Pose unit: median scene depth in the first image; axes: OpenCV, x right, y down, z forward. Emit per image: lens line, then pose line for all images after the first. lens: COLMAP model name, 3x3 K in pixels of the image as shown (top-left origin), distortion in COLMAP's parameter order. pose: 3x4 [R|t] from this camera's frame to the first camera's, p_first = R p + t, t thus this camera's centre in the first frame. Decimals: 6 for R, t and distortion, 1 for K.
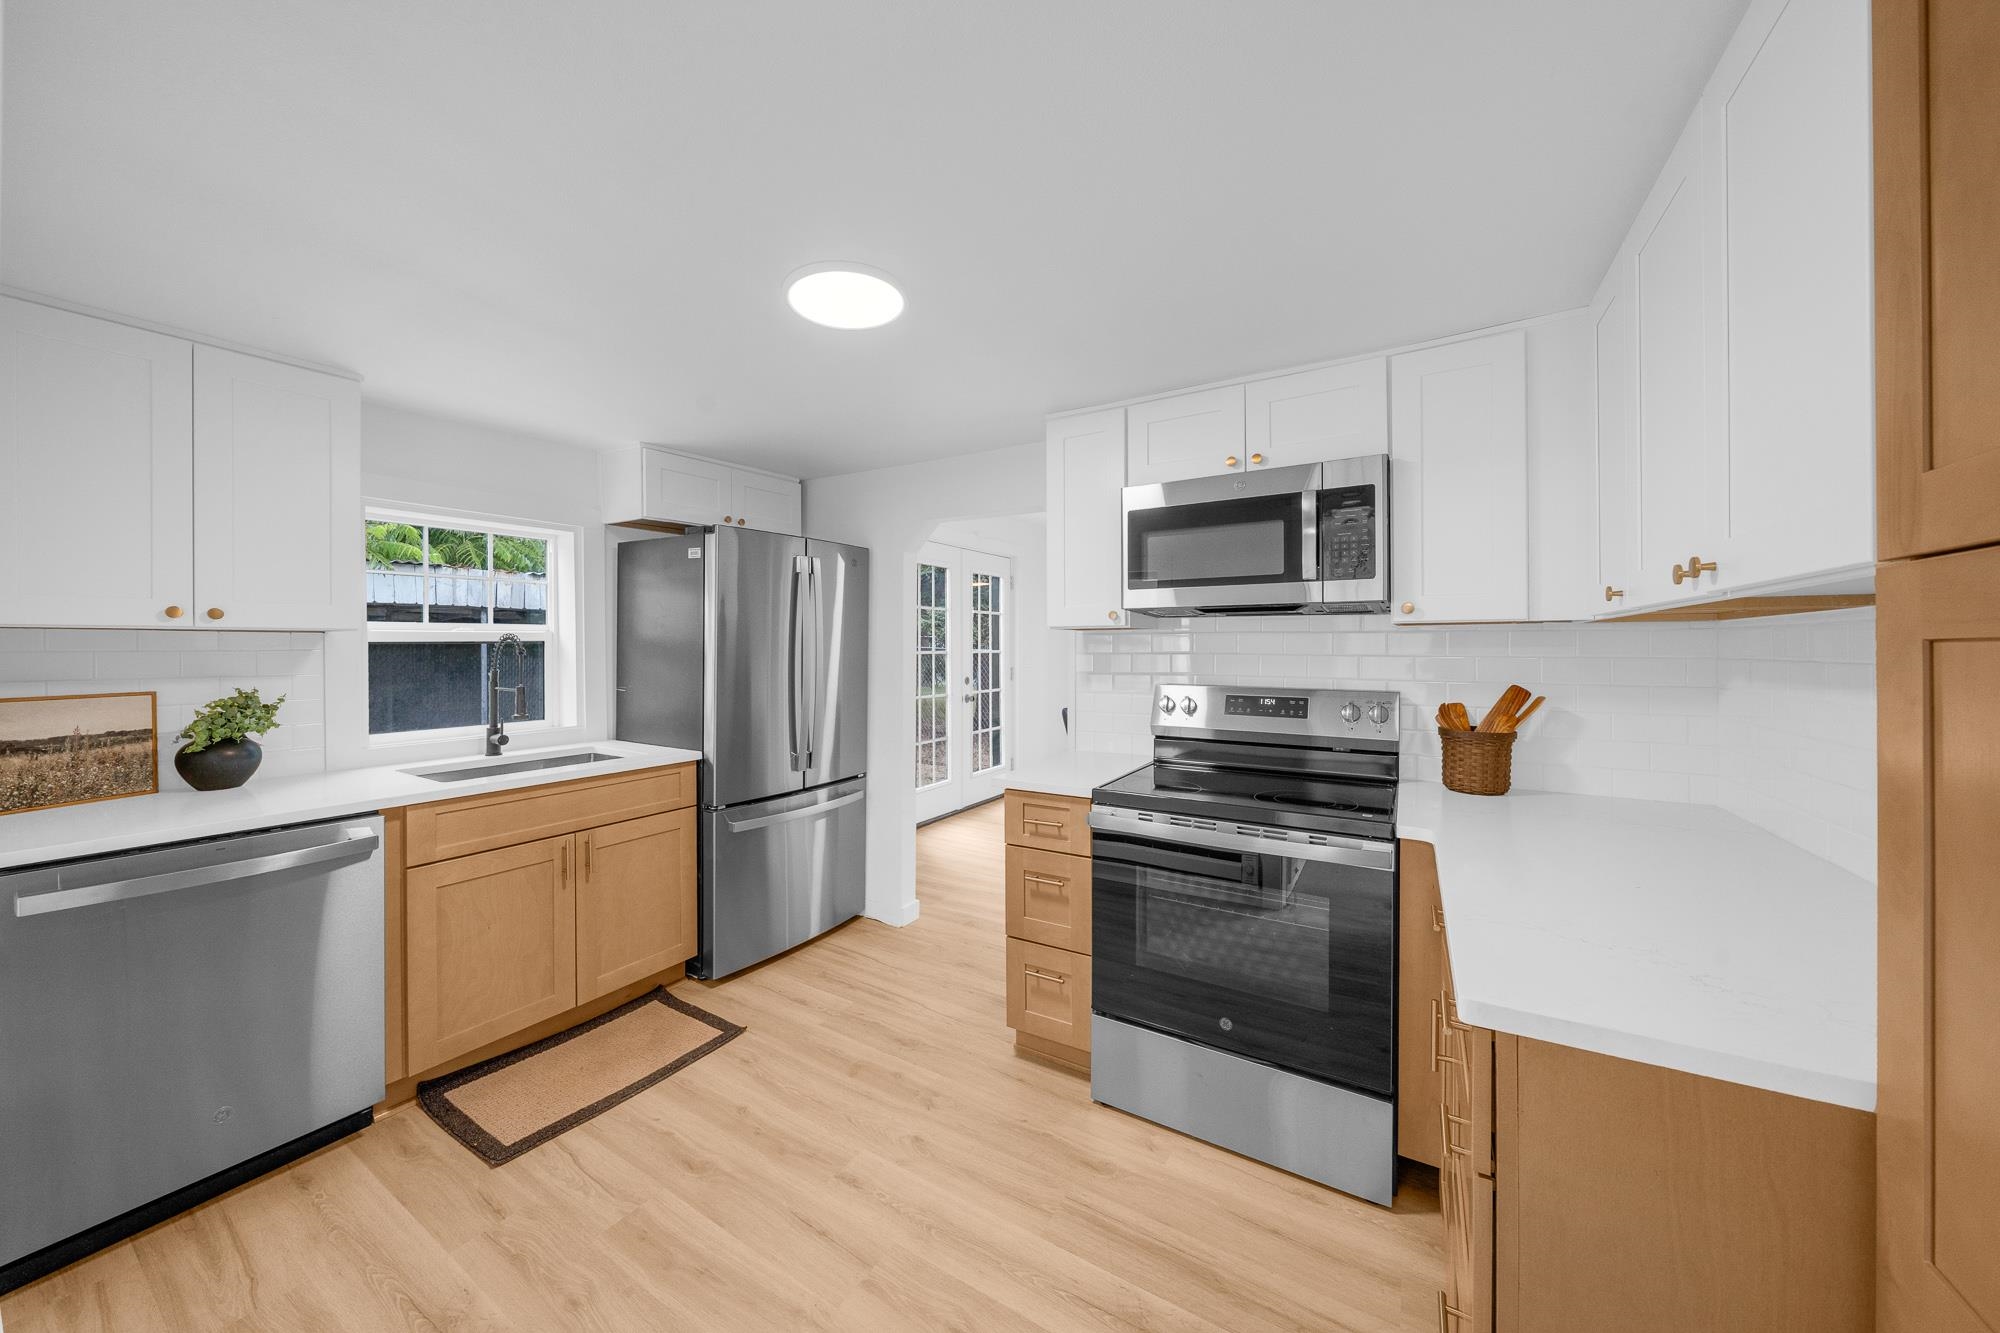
lens RADIAL K [[705.3, 0, 995.5], [0, 705.3, 647.5], [0, 0, 1]] dist [-0.000337, -0.000055]
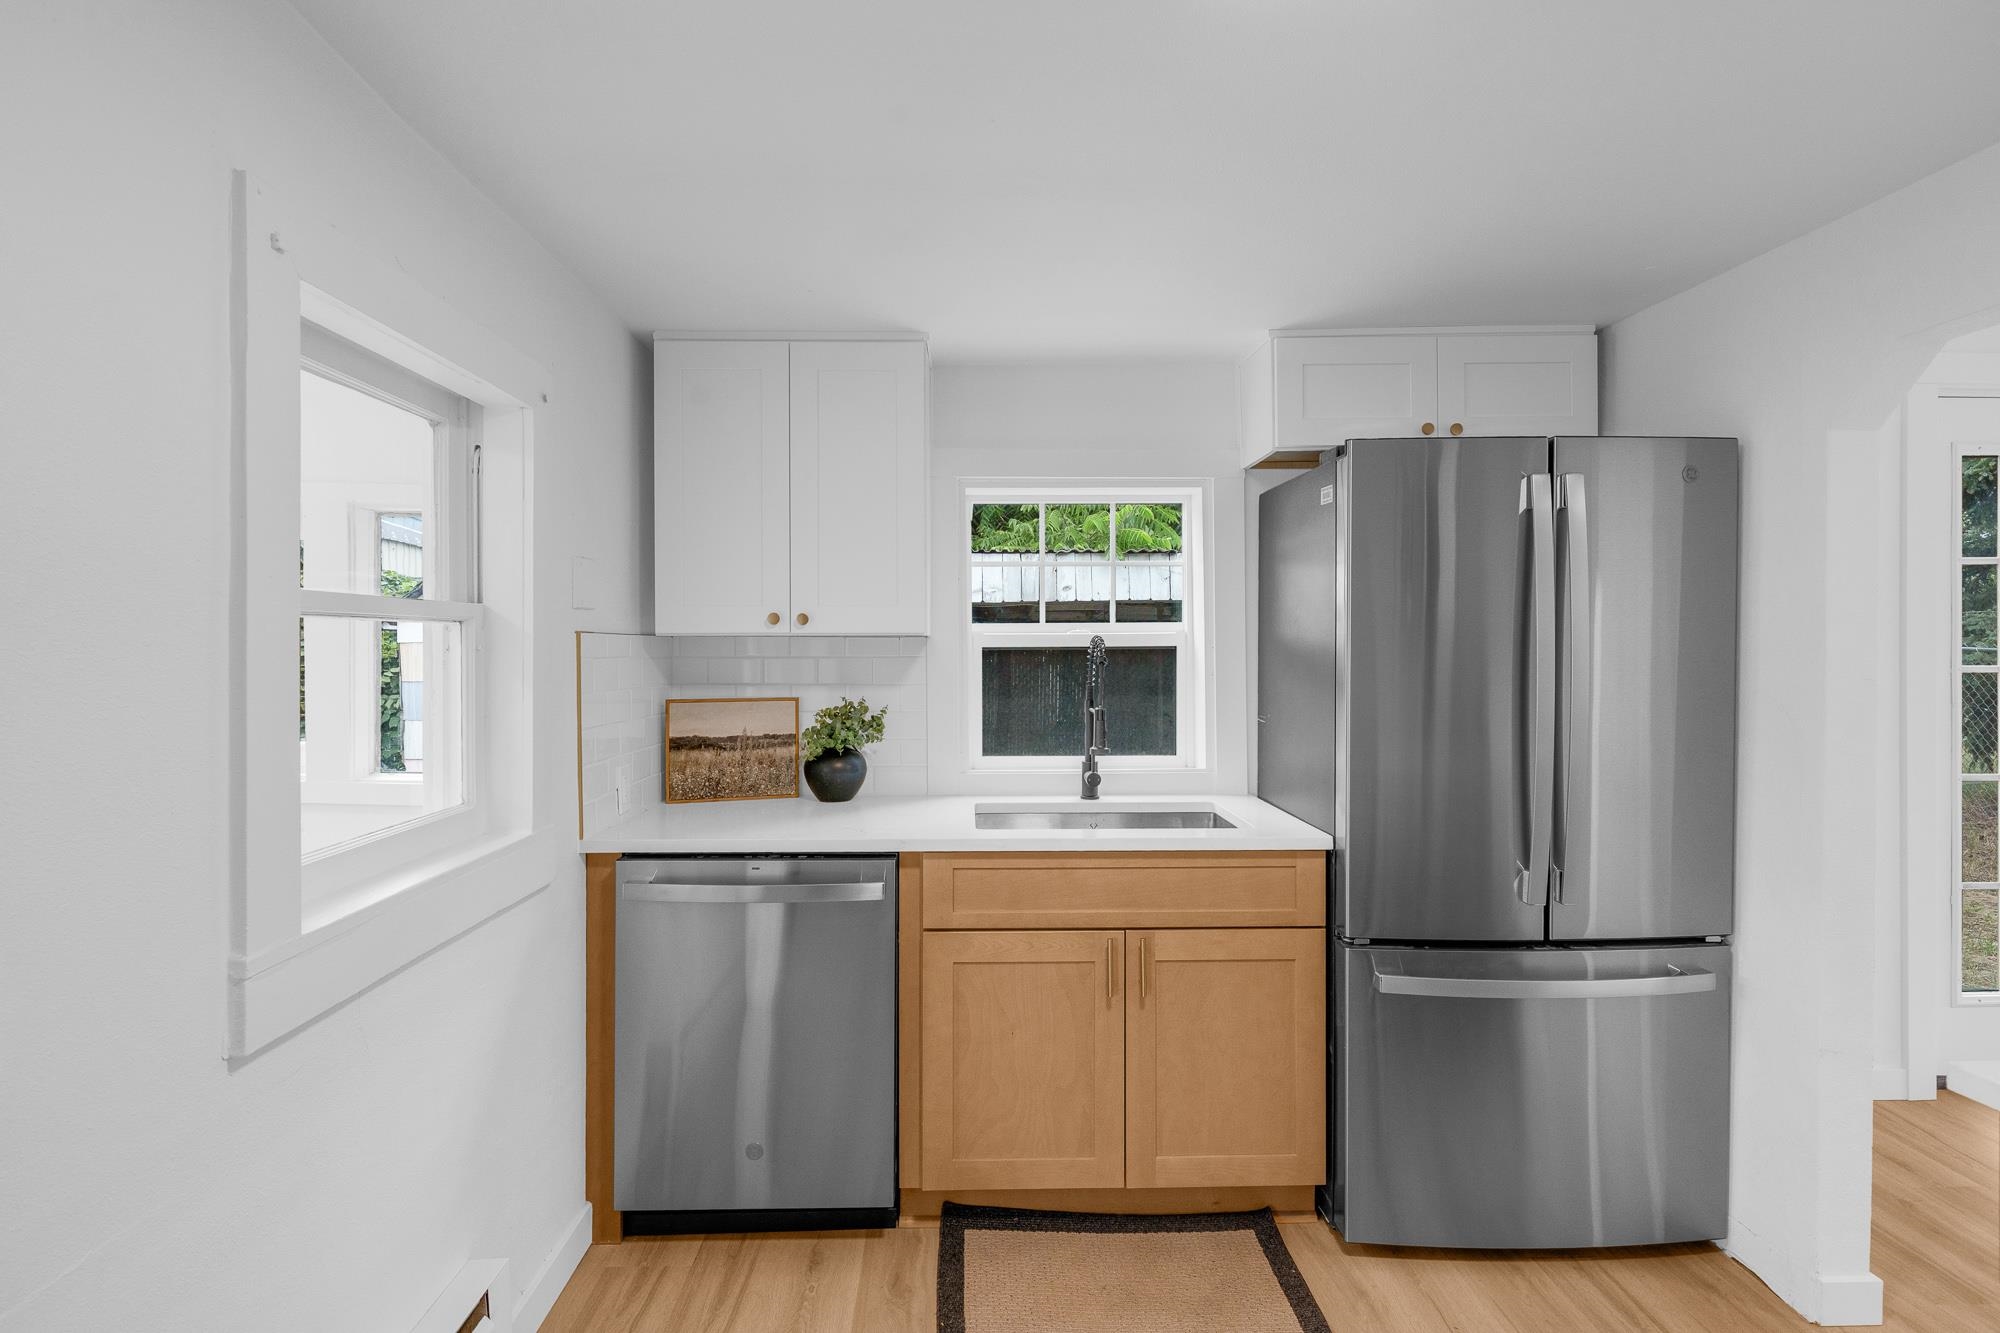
lens RADIAL K [[1008.9, 0, 995.5], [0, 1008.9, 649.7], [0, 0, 1]] dist [0.001219, 0.000271]
pose [[0.546724, 0.001612, -0.837311, 0.133479], [-0.003398, 0.999994, -0.000293, -0.005064], [0.837306, 0.003006, 0.546727, 0.335377]]
